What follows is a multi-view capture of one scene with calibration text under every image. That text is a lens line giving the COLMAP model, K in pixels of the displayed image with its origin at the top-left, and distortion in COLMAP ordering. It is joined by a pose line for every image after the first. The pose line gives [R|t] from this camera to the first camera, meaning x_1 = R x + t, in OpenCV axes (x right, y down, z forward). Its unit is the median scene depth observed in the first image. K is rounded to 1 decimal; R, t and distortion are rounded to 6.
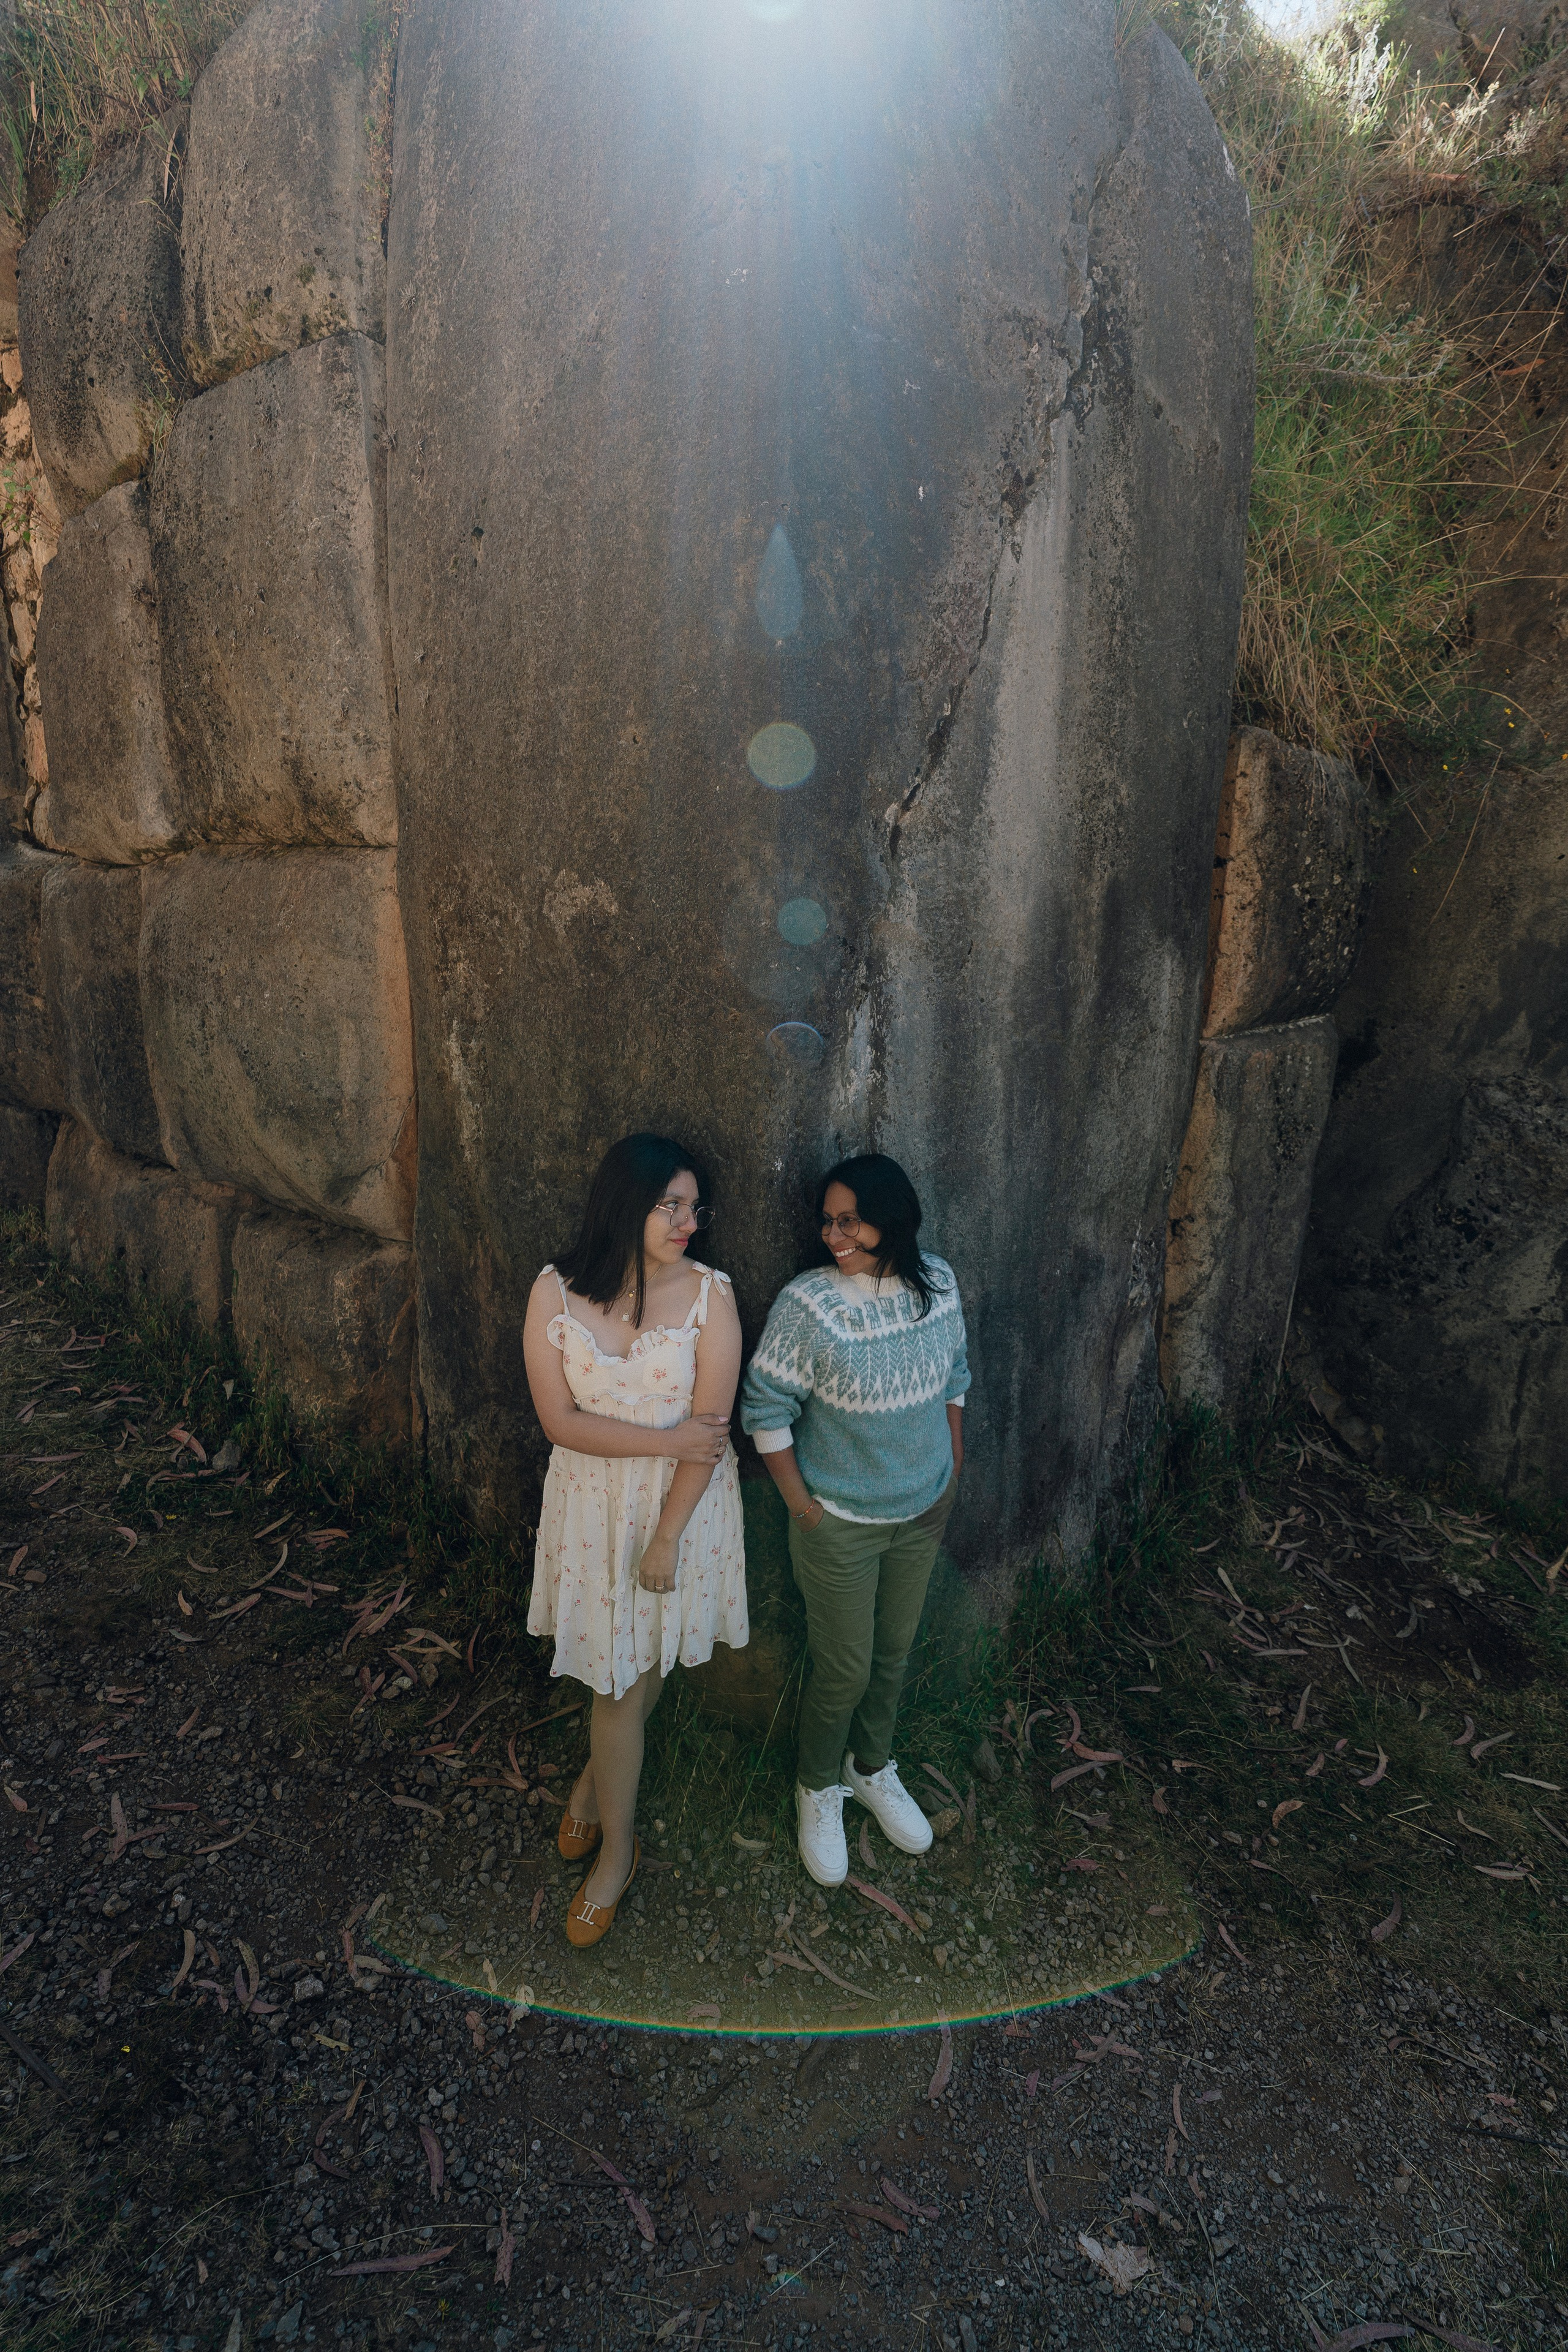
lens RADIAL K [[1057.5, 0, 782.6], [0, 1057.5, 1178.5], [0, 0, 1]] dist [-0.007128, 0.002881]
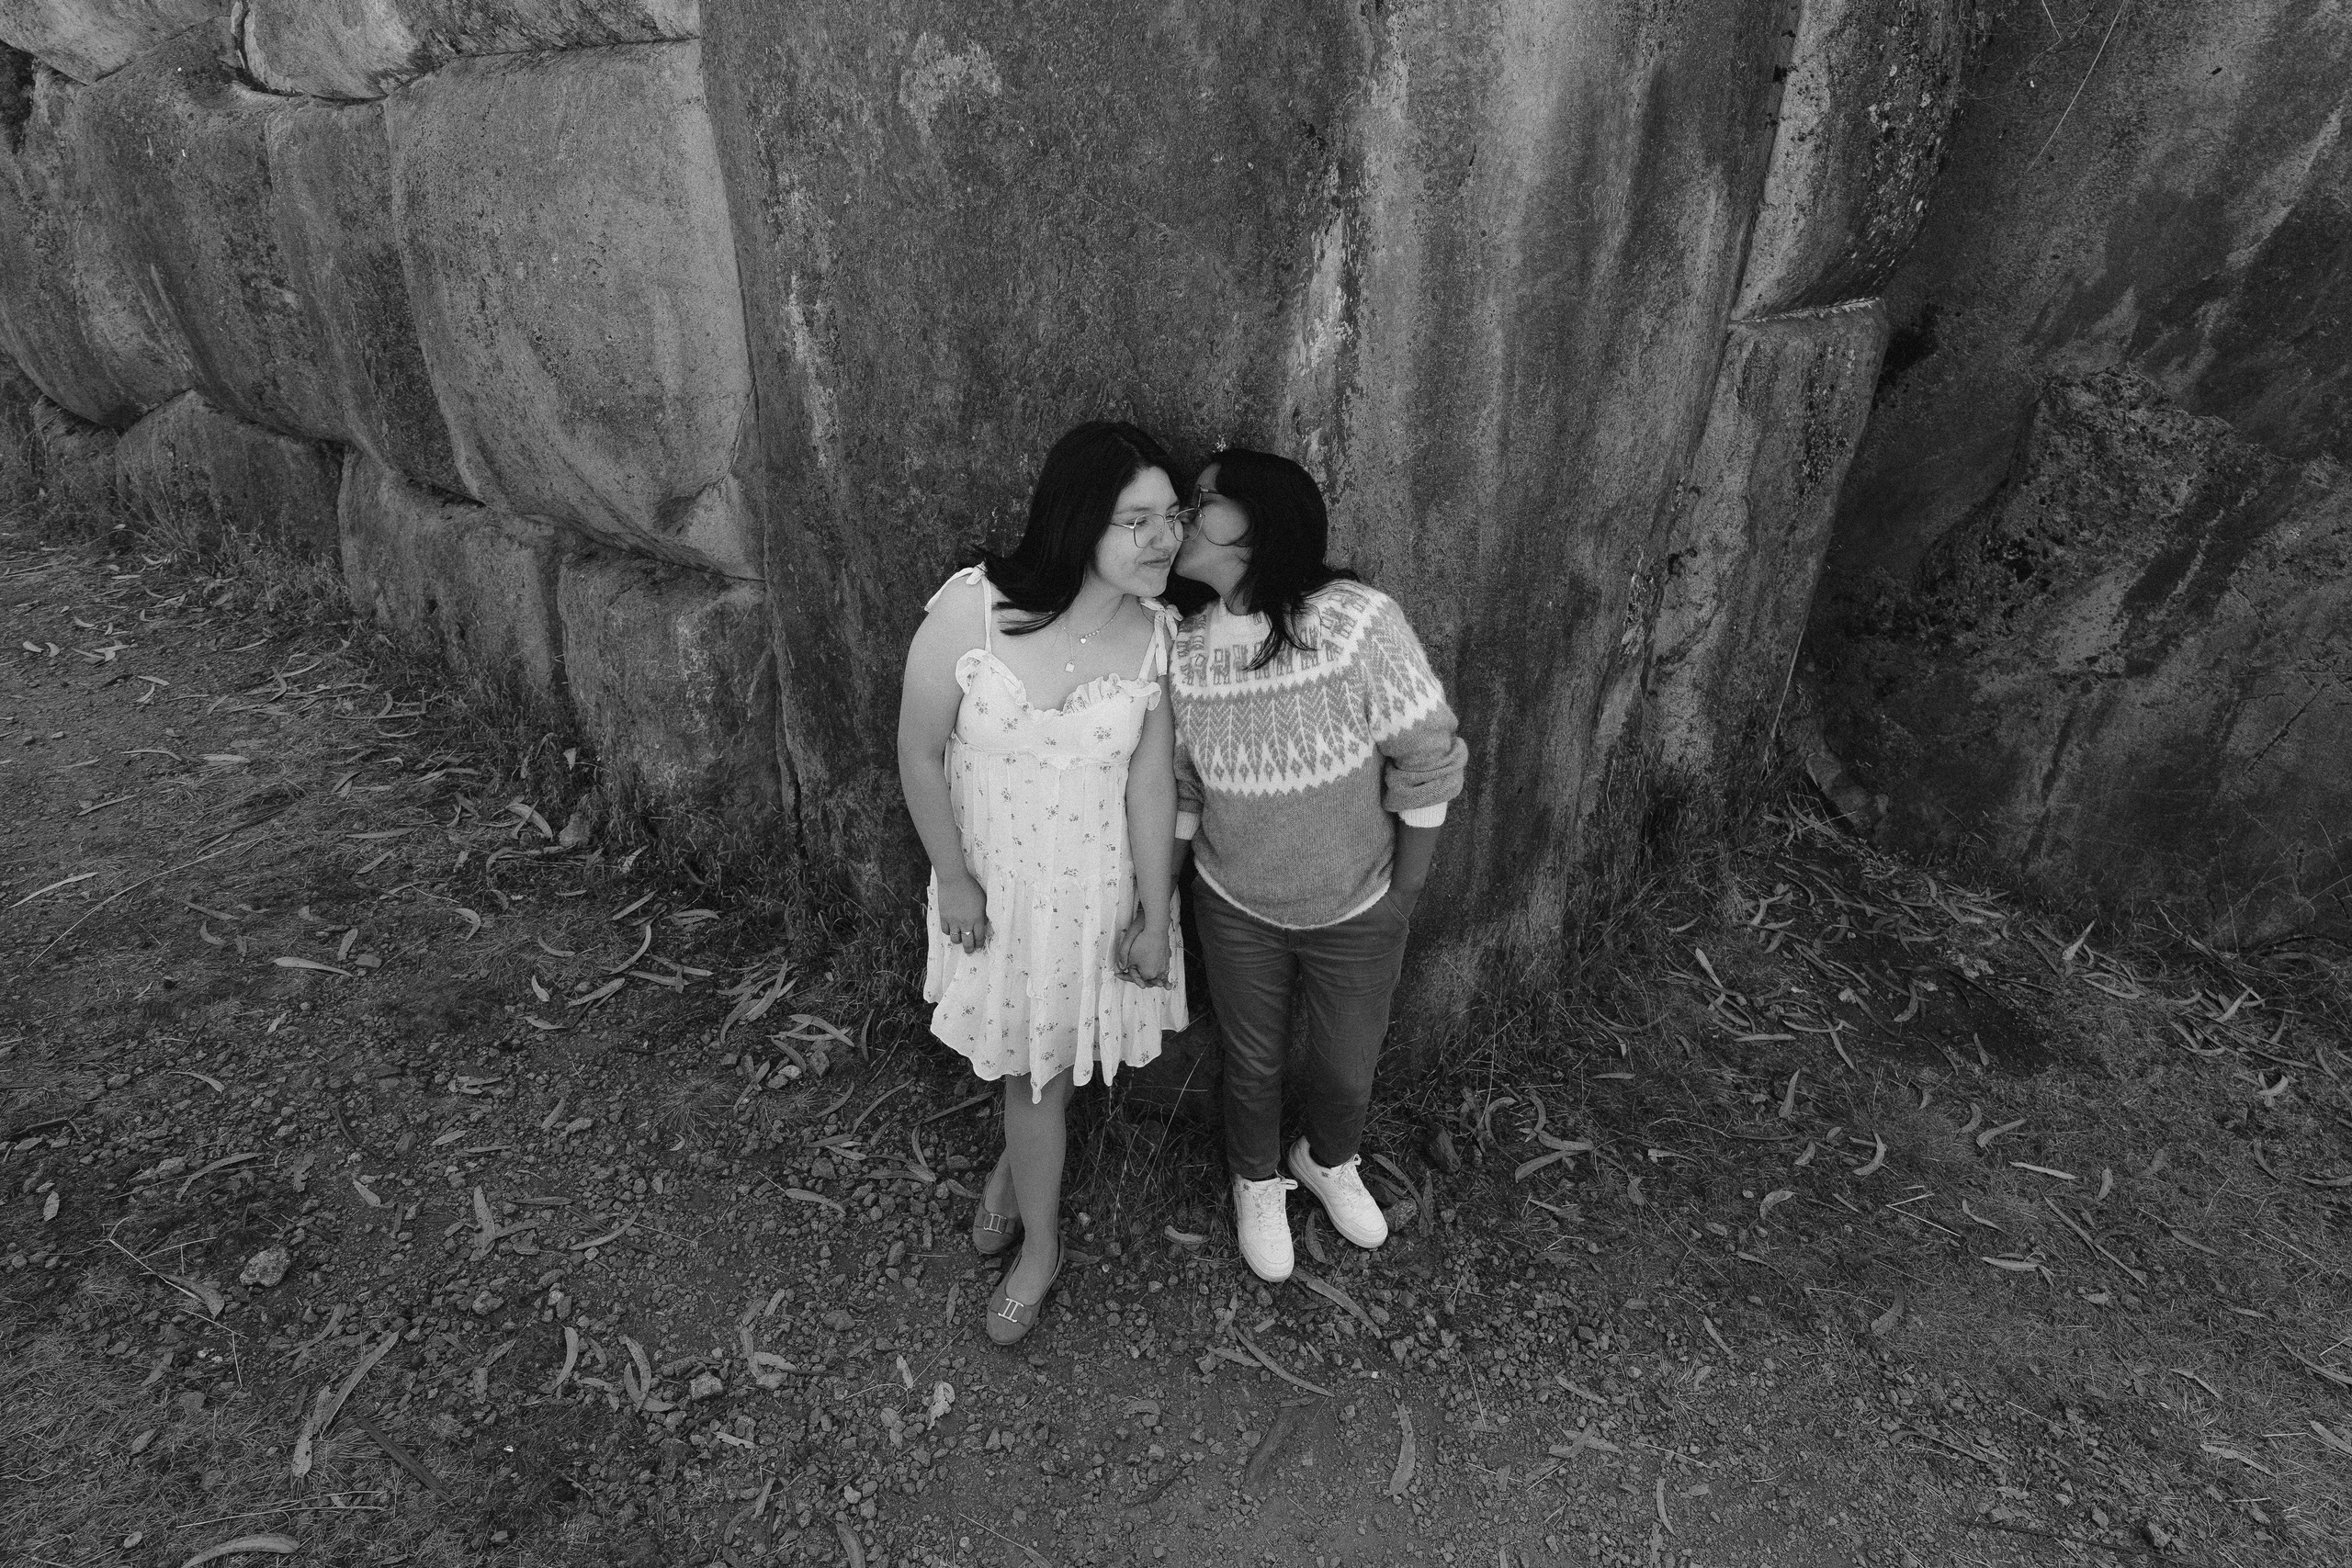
lens RADIAL K [[1163.3, 0, 1176.0], [0, 1163.3, 784.0], [0, 0, 1]] dist [-0.005898, 0.002375]
pose [[0.999937, -0.004715, -0.010183, -0.022610], [0.006698, 0.978842, 0.204508, 0.041344], [0.009003, -0.204563, 0.978812, 0.091502]]
